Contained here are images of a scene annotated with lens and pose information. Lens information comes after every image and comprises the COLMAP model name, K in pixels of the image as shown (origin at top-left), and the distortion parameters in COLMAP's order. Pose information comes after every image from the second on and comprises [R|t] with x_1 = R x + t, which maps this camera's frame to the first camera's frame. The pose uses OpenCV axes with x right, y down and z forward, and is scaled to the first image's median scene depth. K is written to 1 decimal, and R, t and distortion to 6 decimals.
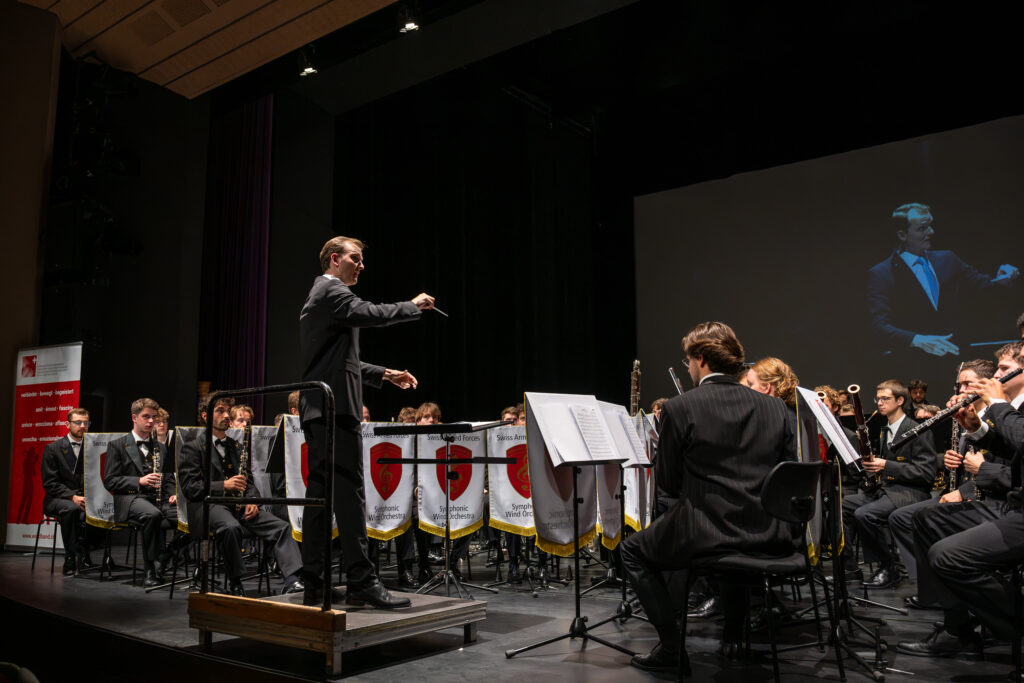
lens RADIAL K [[850.0, 0, 486.2], [0, 850.0, 343.3], [0, 0, 1]] dist [-0.064494, 0.011843]
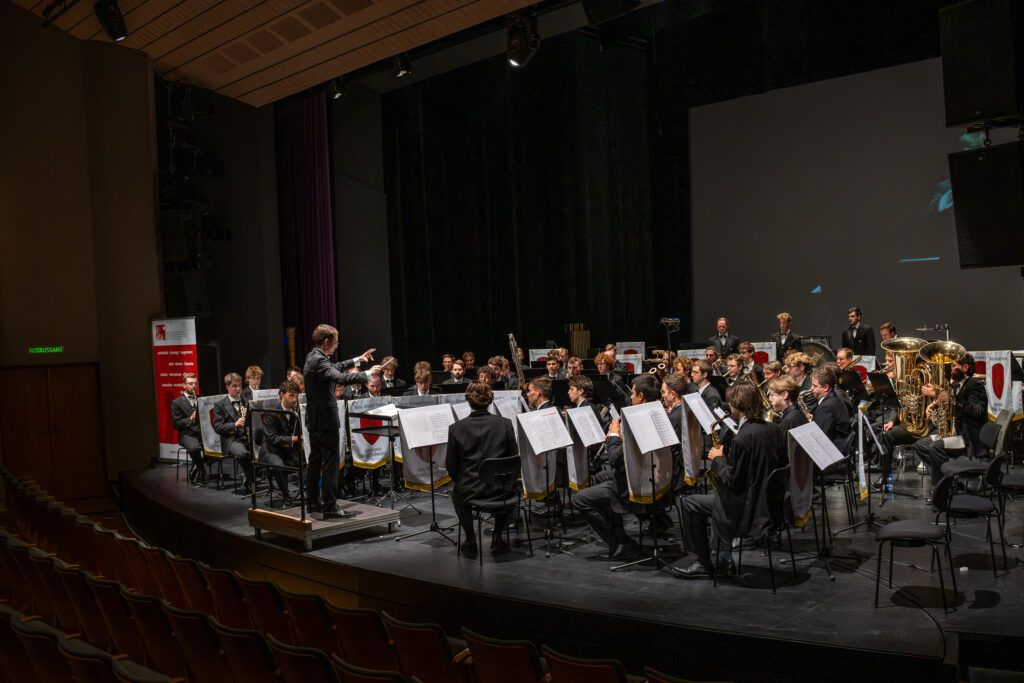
lens RADIAL K [[890.2, 0, 545.9], [0, 890.2, 363.1], [0, 0, 1]] dist [-0.068720, 0.024916]
pose [[0.994247, -0.025961, -0.103922, 0.326174], [0.045003, 0.981645, 0.185331, -0.225132], [0.097203, -0.188941, 0.977166, -0.510058]]
